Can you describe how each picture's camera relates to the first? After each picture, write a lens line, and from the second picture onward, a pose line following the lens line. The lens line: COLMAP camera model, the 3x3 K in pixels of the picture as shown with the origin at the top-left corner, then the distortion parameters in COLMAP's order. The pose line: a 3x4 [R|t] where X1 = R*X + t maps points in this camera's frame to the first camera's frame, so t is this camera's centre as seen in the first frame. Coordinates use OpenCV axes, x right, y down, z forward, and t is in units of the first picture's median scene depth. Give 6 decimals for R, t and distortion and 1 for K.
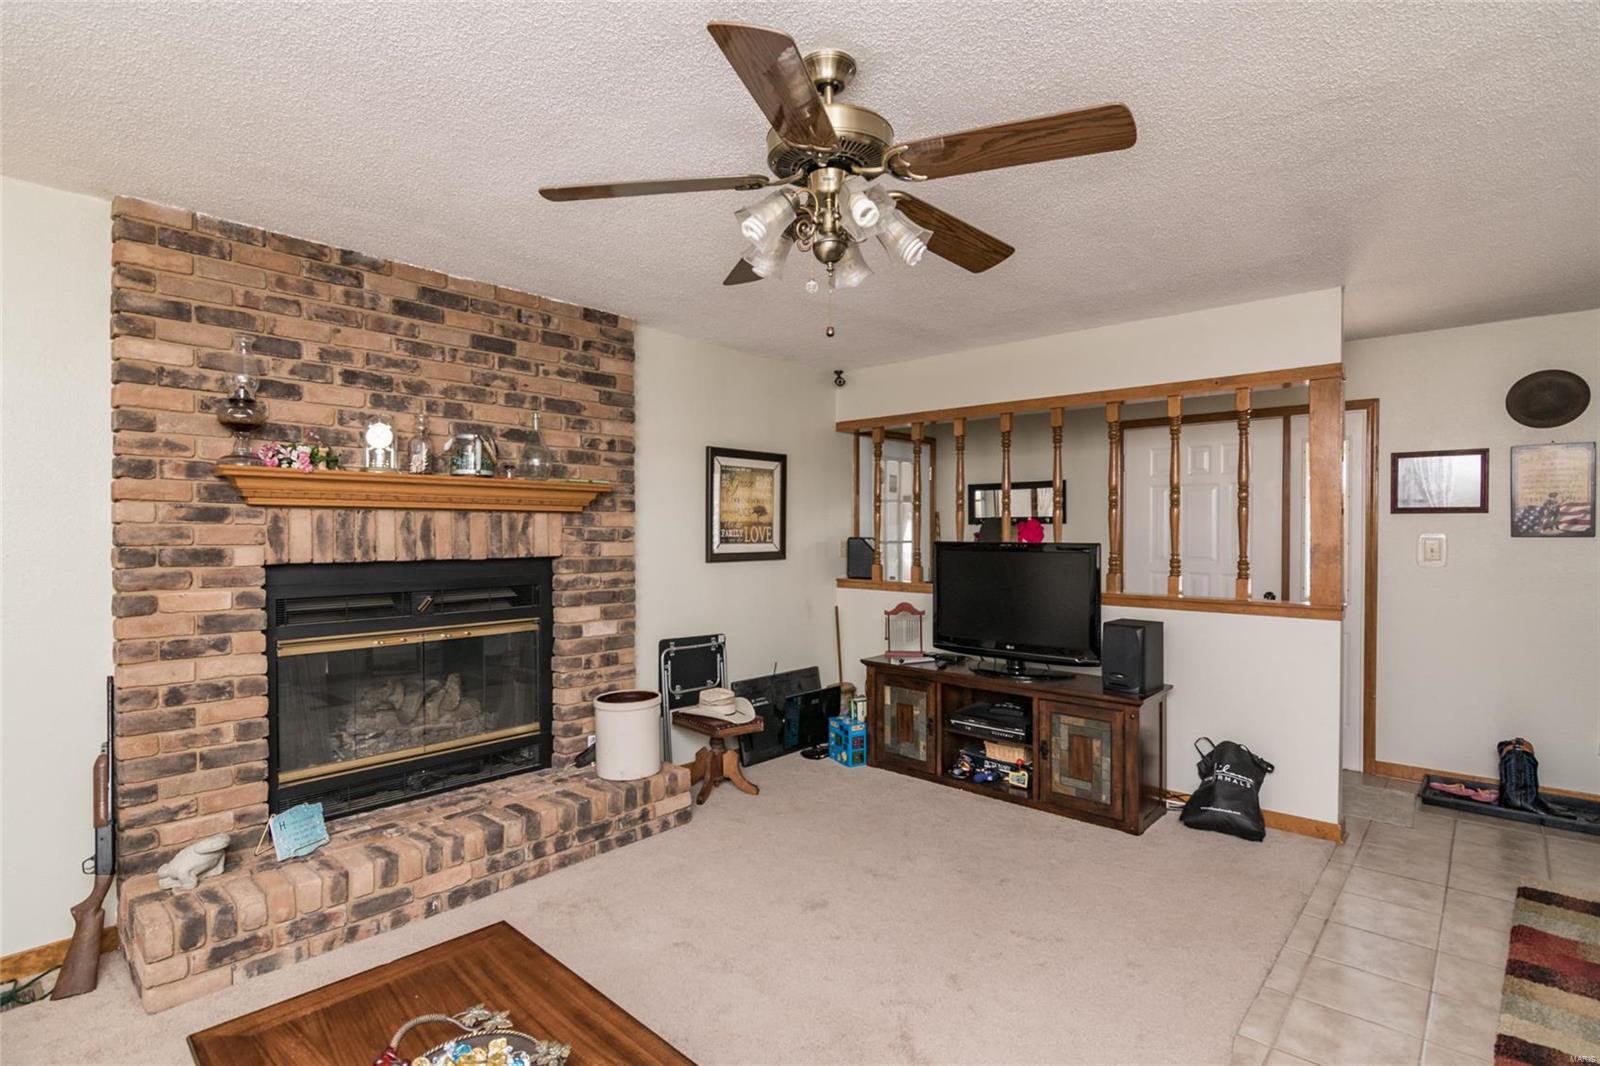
lens RADIAL K [[775.7, 0, 800.0], [0, 775.7, 533.0], [0, 0, 1]] dist [-0.000918, -0.000466]
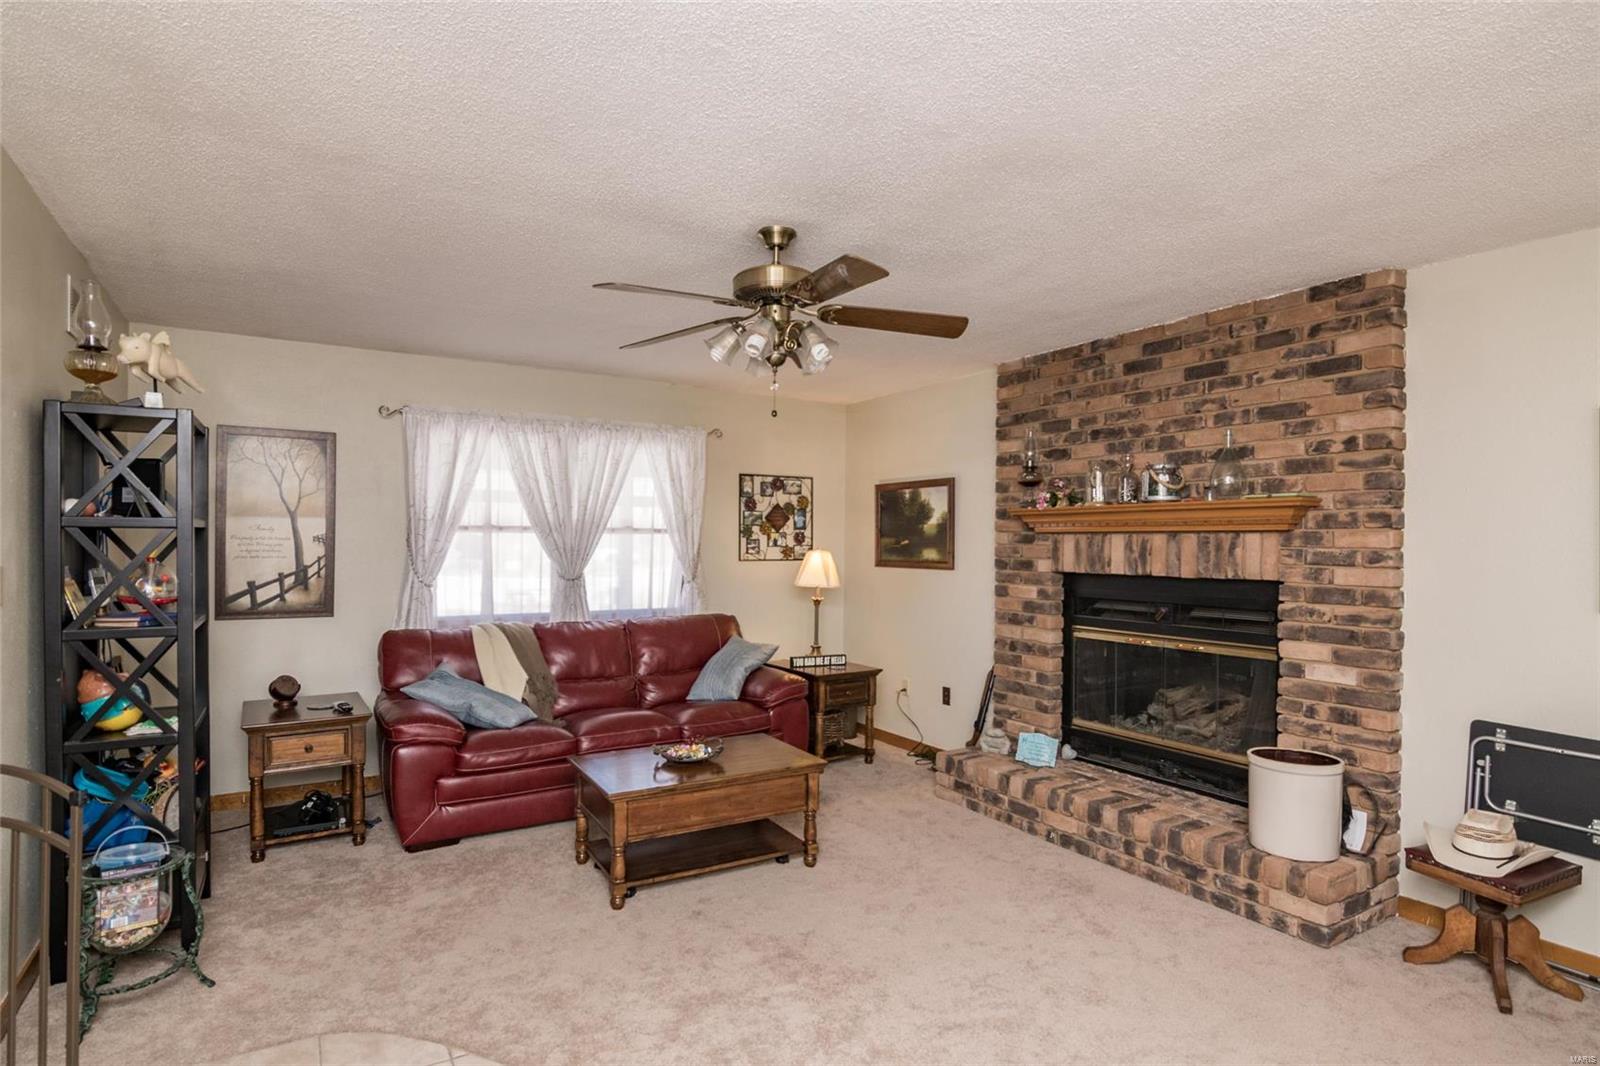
lens RADIAL K [[847.3, 0, 800.0], [0, 847.3, 533.0], [0, 0, 1]] dist [-0.000145, -0.000028]
pose [[-0.280911, -0.013230, -0.959642, 0.849510], [-0.008984, 0.999897, -0.011155, -0.009869], [0.959692, 0.005488, -0.281002, 0.815803]]
